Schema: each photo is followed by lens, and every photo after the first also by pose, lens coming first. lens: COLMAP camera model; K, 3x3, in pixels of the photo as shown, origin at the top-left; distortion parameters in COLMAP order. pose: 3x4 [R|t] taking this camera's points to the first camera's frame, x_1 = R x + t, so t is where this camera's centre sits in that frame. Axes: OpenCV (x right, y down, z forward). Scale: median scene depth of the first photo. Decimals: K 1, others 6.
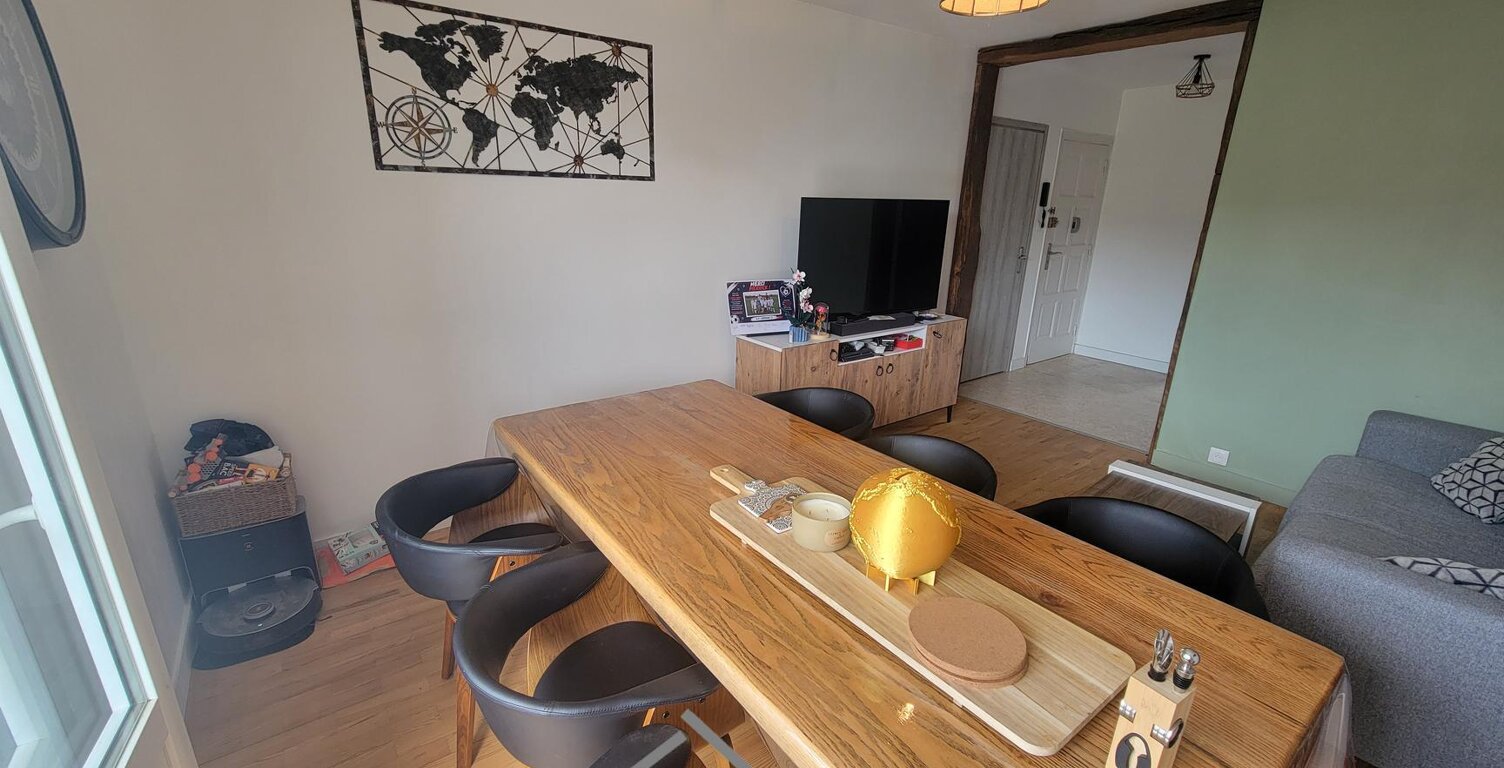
lens RADIAL K [[616.0, 0, 752.0], [0, 616.0, 384.0], [0, 0, 1]] dist [0.001000, 0.000071]
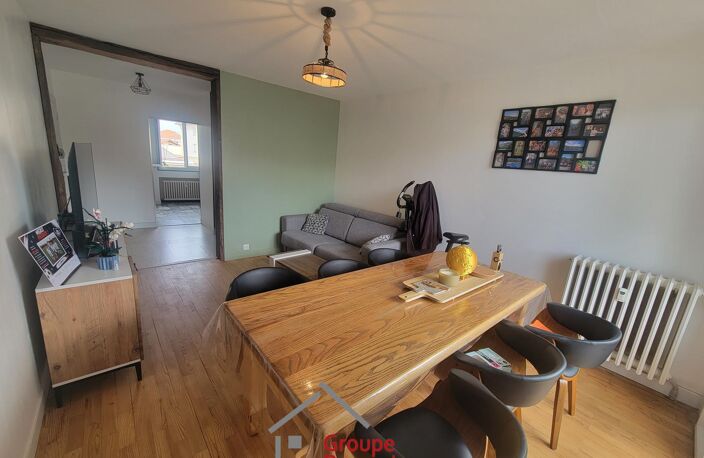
lens RADIAL K [[285.1, 0, 352.0], [0, 285.1, 229.0], [0, 0, 1]] dist [0.000401, 0.000147]
pose [[-0.051231, -0.252359, 0.966277, -0.437644], [0.215483, 0.941963, 0.257434, -0.175717], [-0.975163, 0.221405, 0.006122, 0.533488]]
